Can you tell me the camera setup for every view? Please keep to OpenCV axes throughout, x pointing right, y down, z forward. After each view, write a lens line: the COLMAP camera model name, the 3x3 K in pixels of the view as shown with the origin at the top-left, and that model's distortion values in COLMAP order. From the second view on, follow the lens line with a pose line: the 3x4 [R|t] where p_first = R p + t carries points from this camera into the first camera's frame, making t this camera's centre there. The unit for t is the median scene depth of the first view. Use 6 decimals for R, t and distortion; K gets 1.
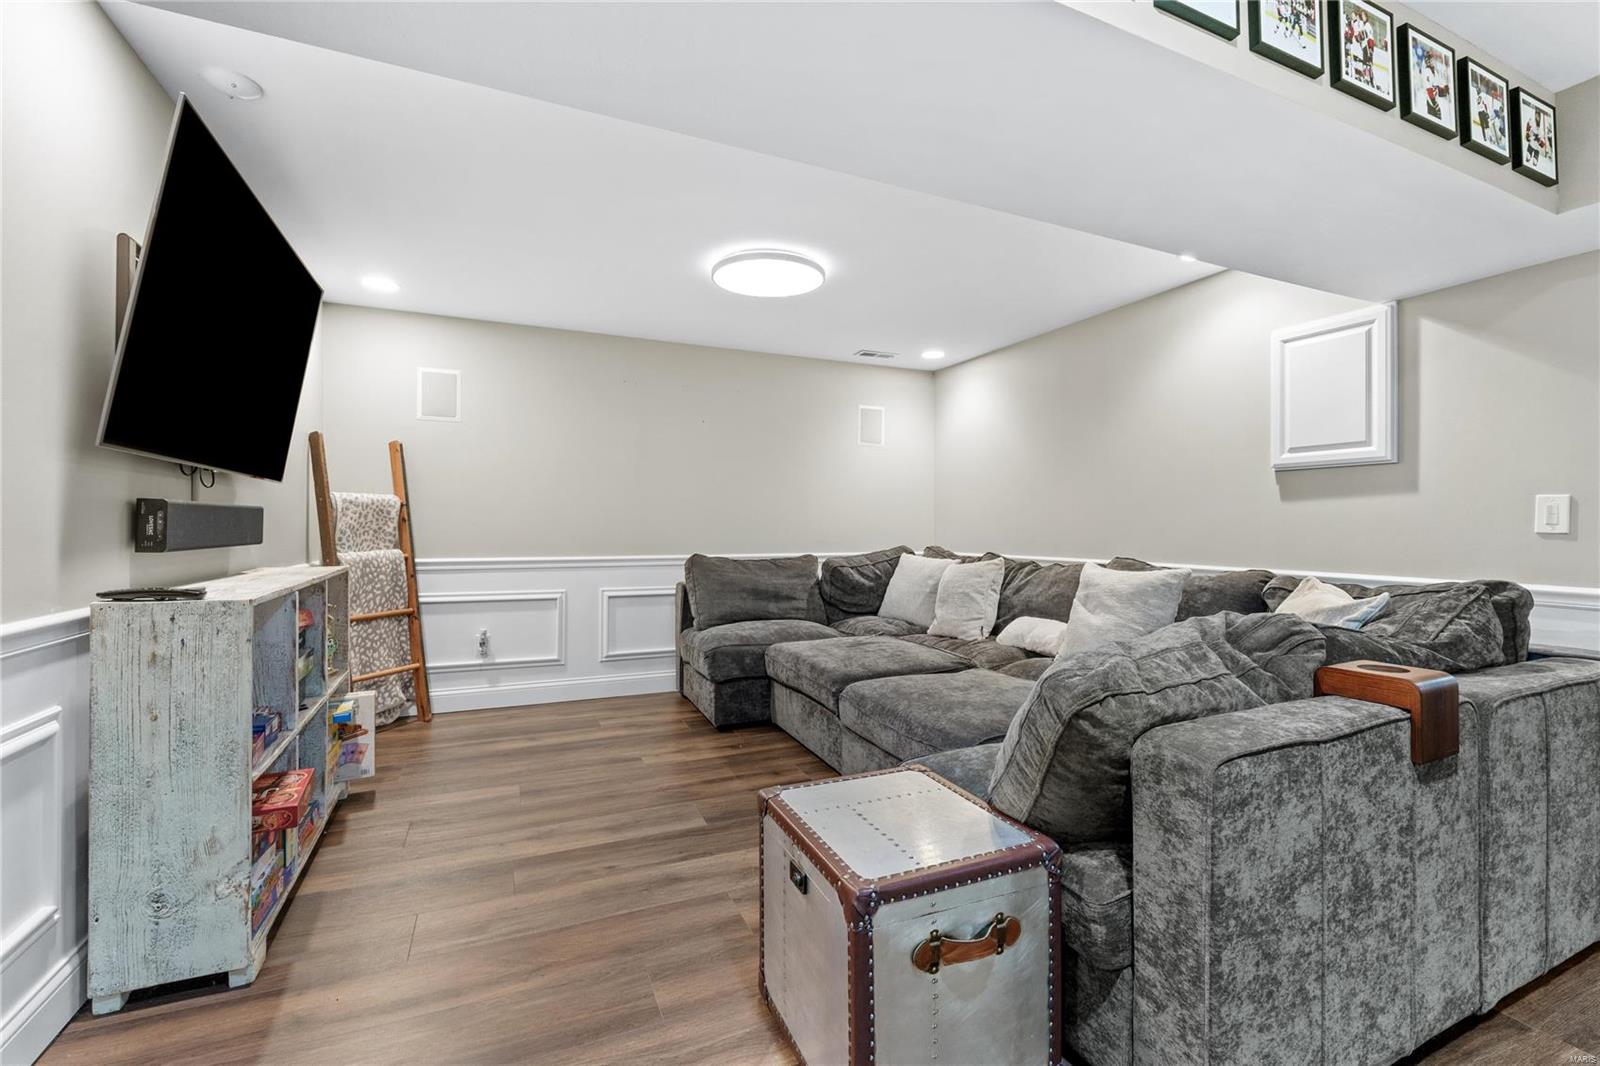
lens RADIAL K [[683.0, 0, 805.7], [0, 683.0, 520.4], [0, 0, 1]] dist [-0.007760, 0.000050]
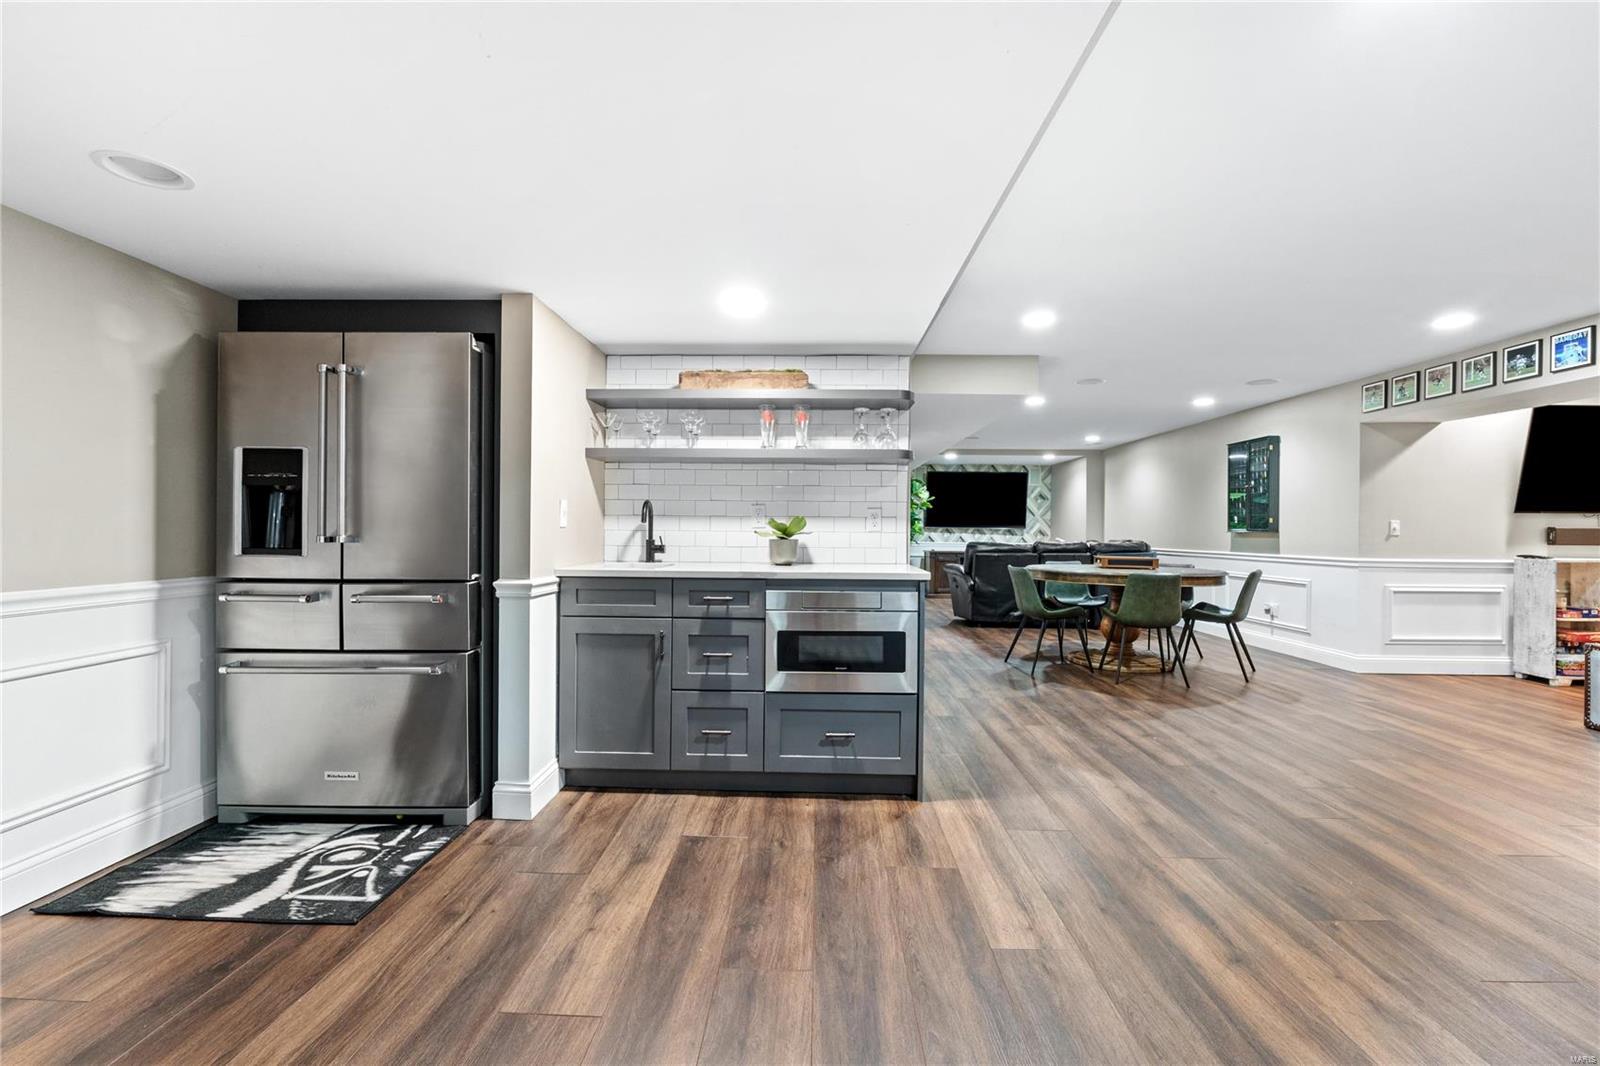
lens RADIAL K [[682.8, 0, 800.0], [0, 682.8, 533.0], [0, 0, 1]] dist [-0.008668, 0.000376]
pose [[-0.426272, -0.003149, -0.904589, 2.069492], [-0.000164, 0.999994, -0.003404, 0.002954], [0.904595, -0.001303, -0.426270, -0.478623]]
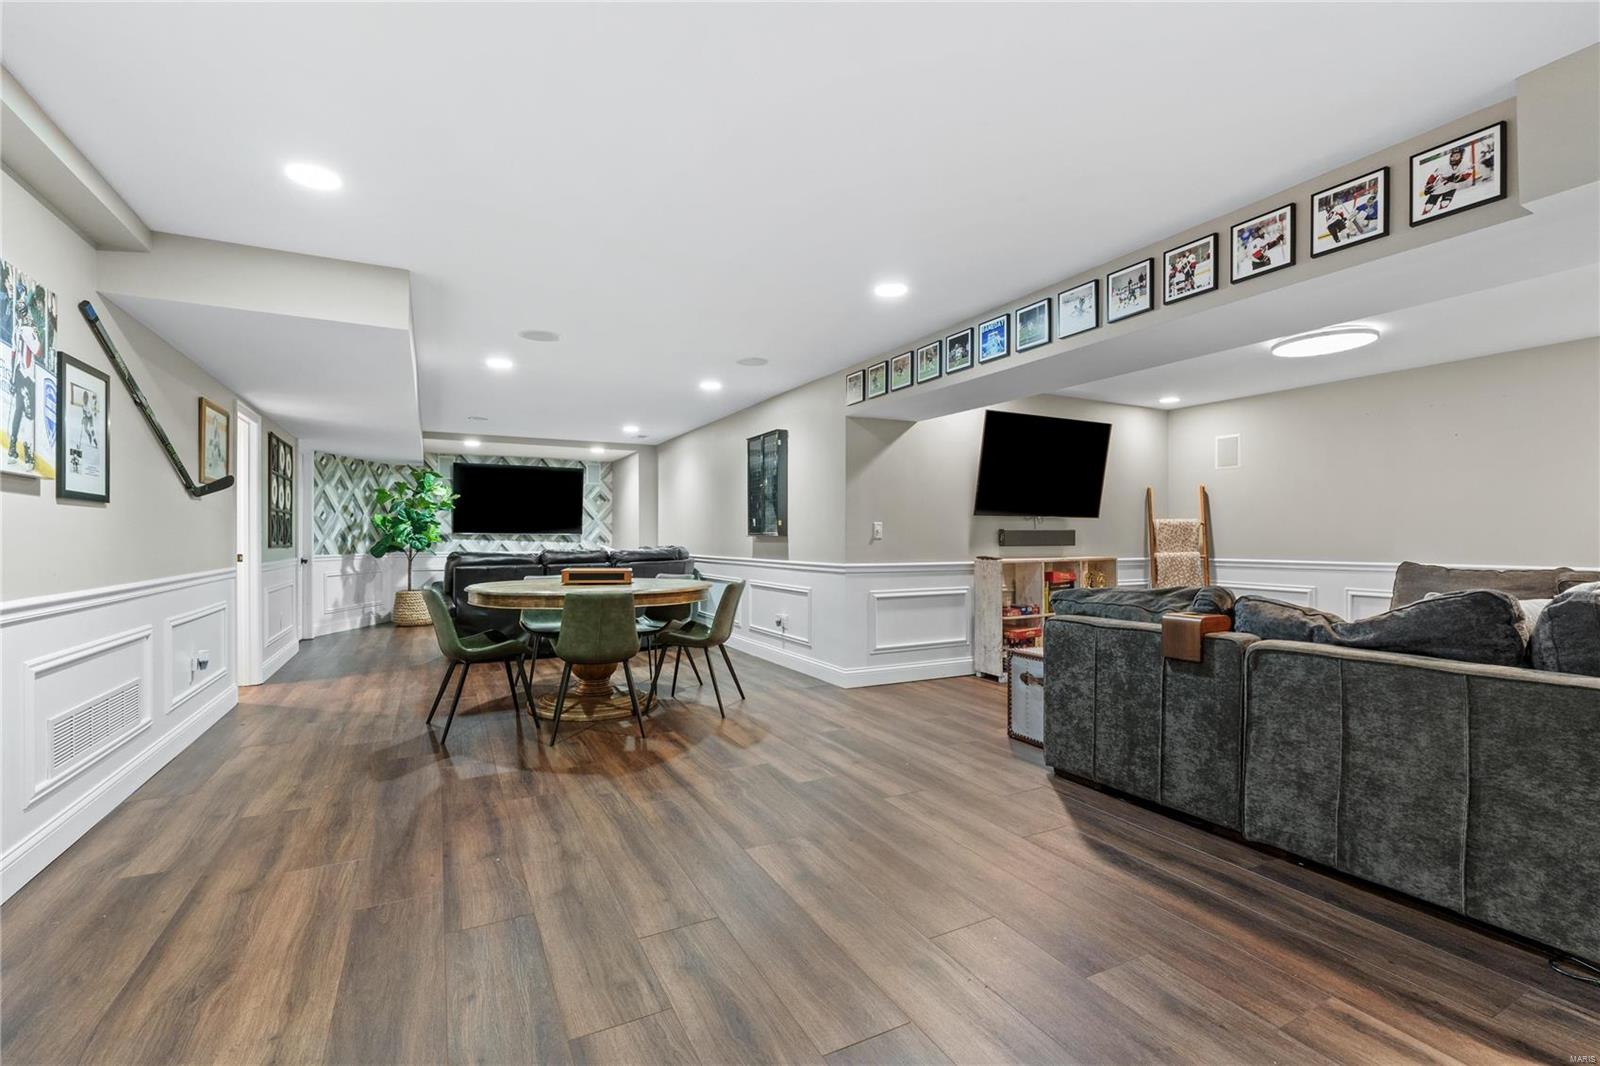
lens RADIAL K [[701.9, 0, 799.8], [0, 701.9, 541.2], [0, 0, 1]] dist [-0.010838, 0.000041]
pose [[0.063086, 0.000944, -0.998008, 1.449618], [0.010577, 0.999943, 0.001615, 0.005425], [0.997952, -0.010658, 0.063072, -0.086733]]
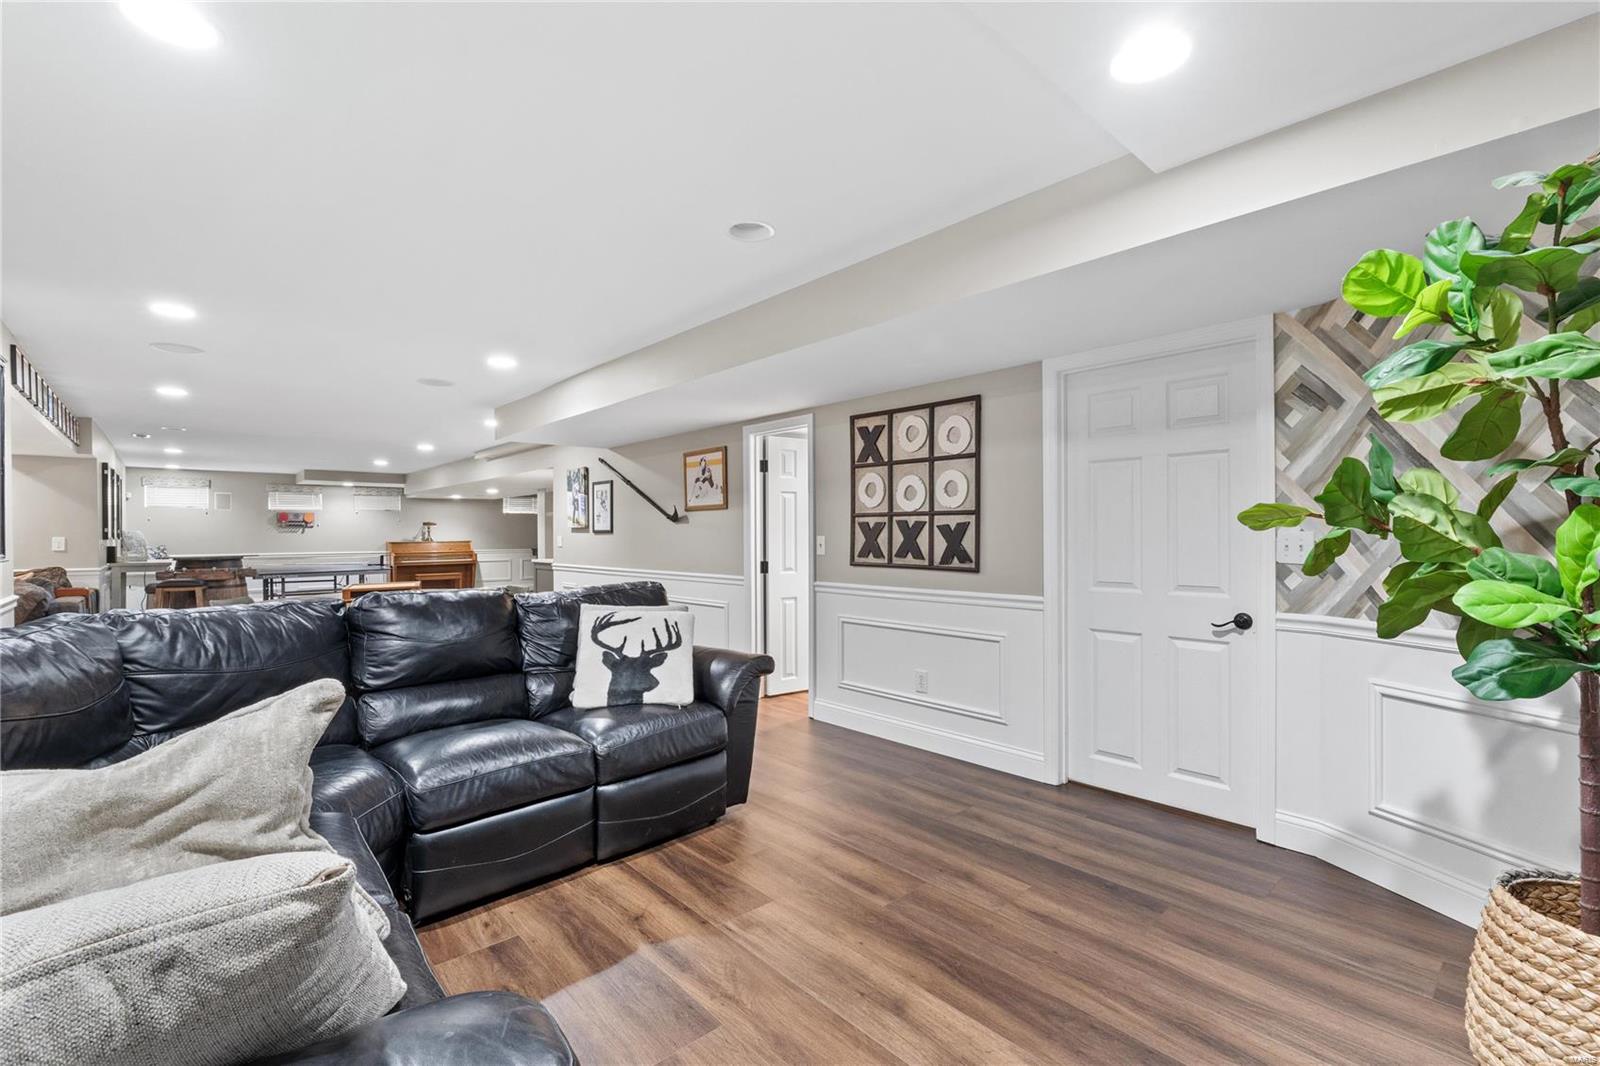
lens RADIAL K [[694.5, 0, 800.0], [0, 694.5, 533.0], [0, 0, 1]] dist [-0.010749, -0.000036]
pose [[-0.310642, -0.000424, 0.950527, -2.218354], [-0.006107, 0.999980, -0.001550, -0.060591], [-0.950507, -0.006286, -0.310638, -0.914917]]
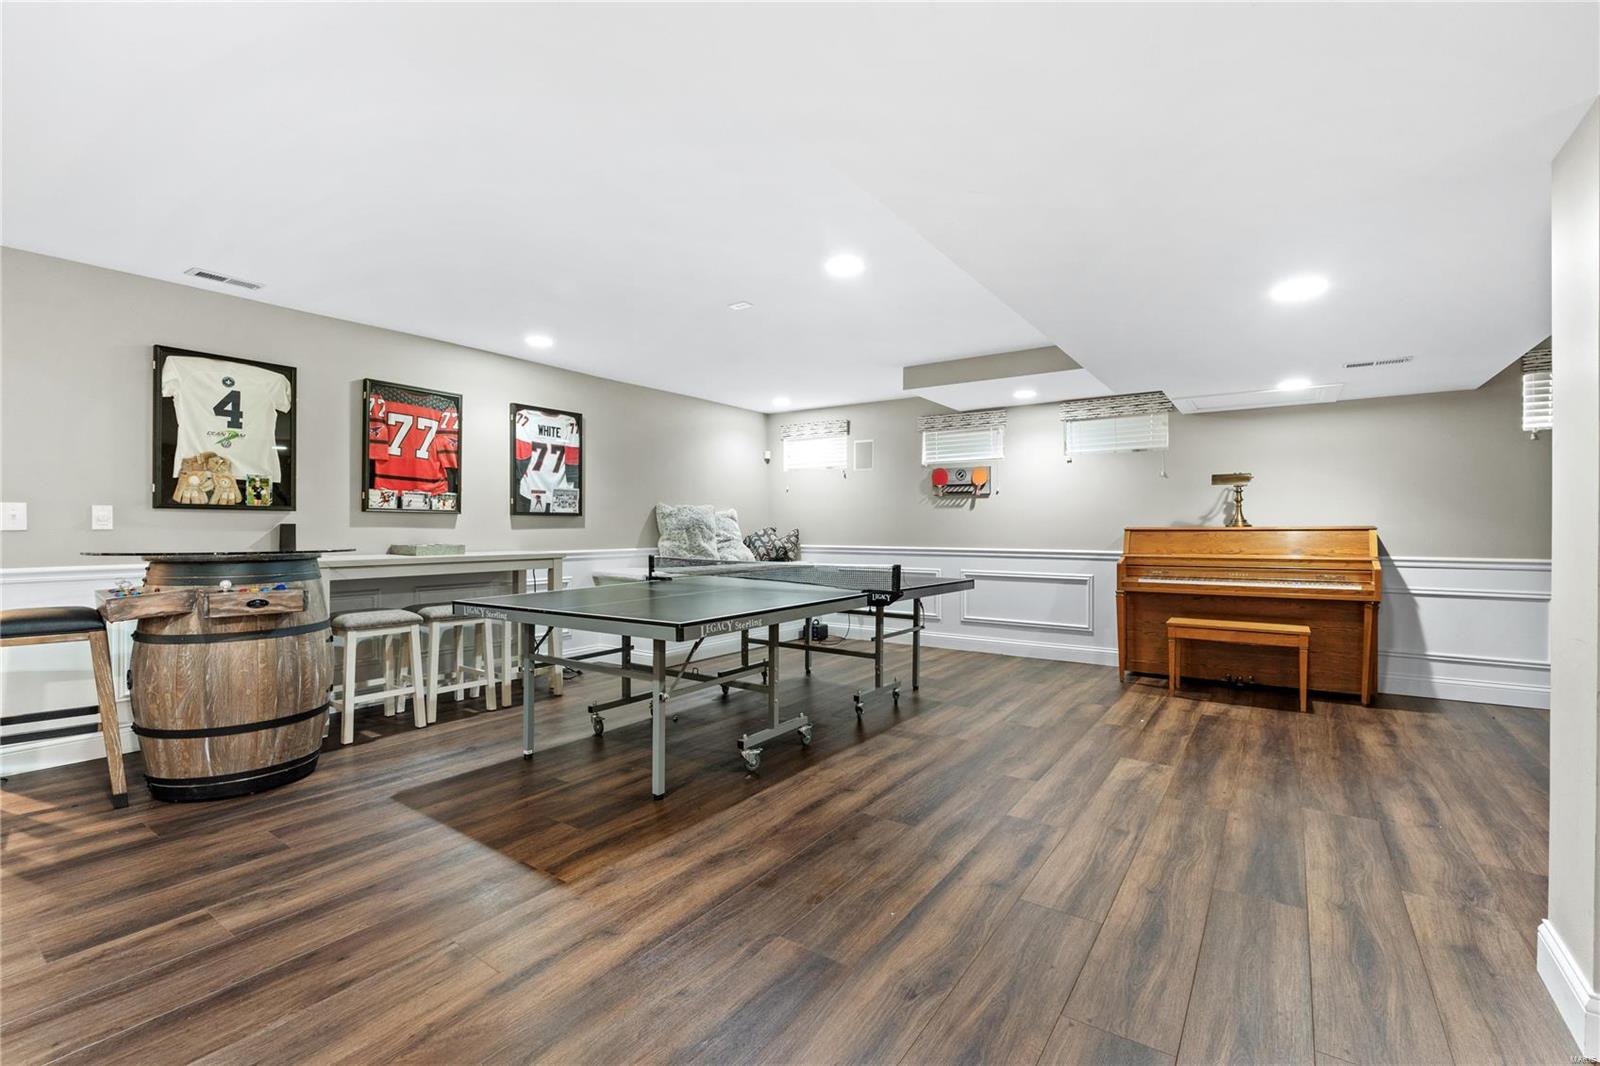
lens RADIAL K [[694.5, 0, 800.0], [0, 694.5, 533.0], [0, 0, 1]] dist [-0.010749, -0.000036]
pose [[0.857365, -0.006204, 0.514671, 1.540710], [-0.004166, 0.999811, 0.018992, -0.005323], [-0.514692, -0.018427, 0.857177, -0.881216]]
